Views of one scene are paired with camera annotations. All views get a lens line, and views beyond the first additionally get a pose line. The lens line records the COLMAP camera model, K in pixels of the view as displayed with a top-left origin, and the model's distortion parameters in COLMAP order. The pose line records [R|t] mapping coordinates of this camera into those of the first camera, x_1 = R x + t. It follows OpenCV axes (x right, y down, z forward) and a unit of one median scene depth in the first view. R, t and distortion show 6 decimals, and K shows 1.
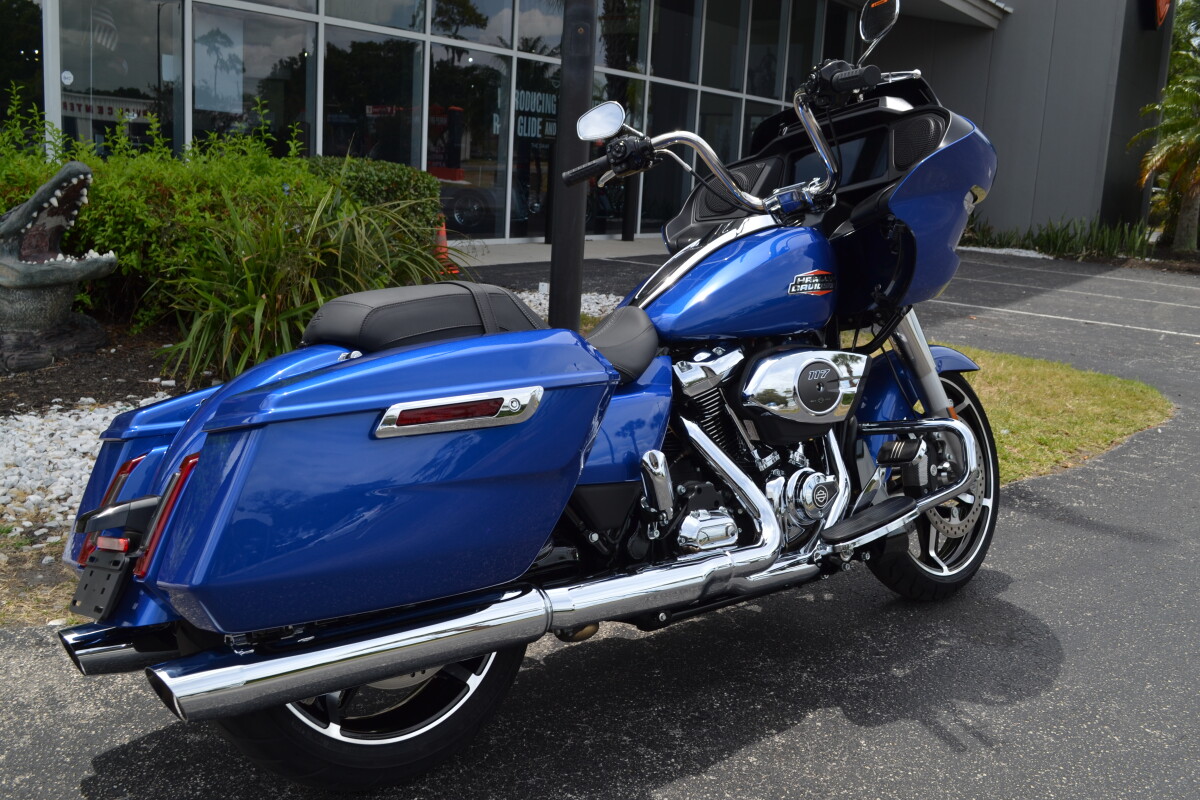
lens RADIAL K [[1139.1, 0, 600.4], [0, 1139.1, 401.2], [0, 0, 1]] dist [-0.008252, 0.000000]
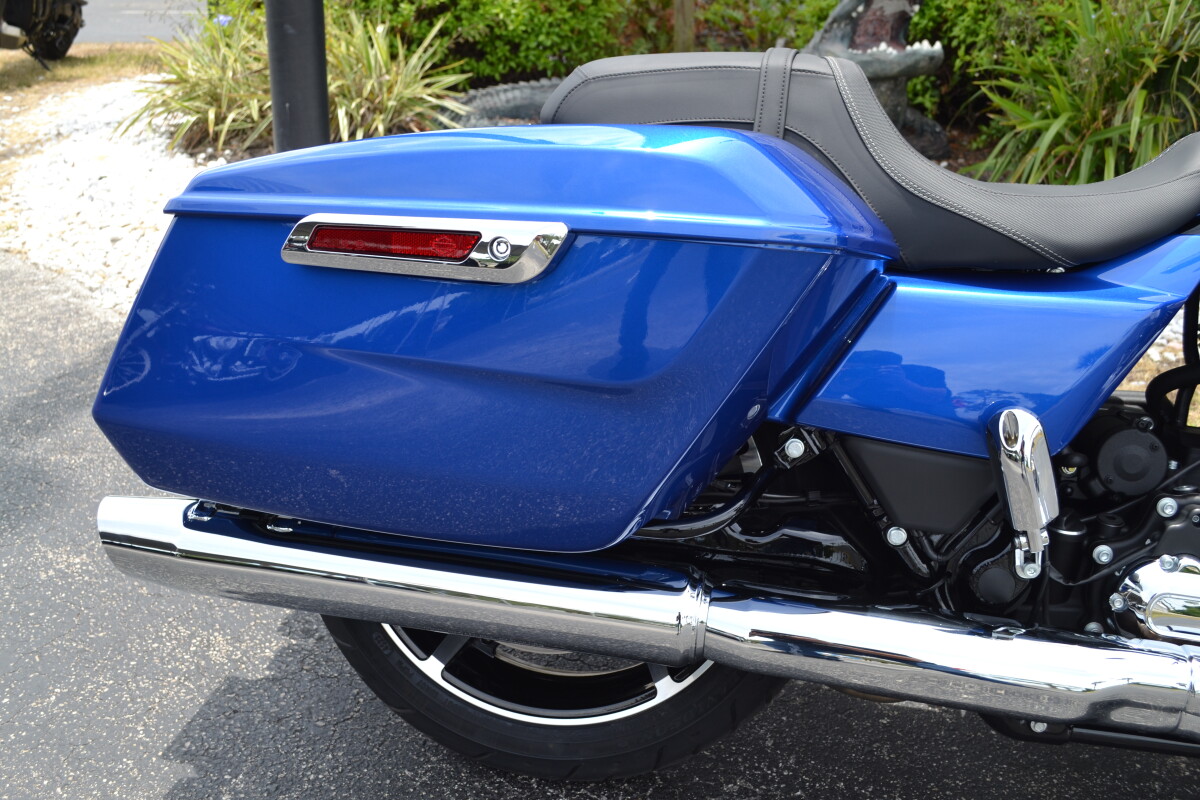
lens RADIAL K [[1247.8, 0, 600.0], [0, 1247.8, 398.3], [0, 0, 1]] dist [-0.074327, 0.000000]
pose [[0.621445, 0.244135, -0.744449, 0.153915], [-0.147954, 0.969682, 0.194491, -0.018625], [0.769361, -0.010721, 0.638724, 0.234929]]
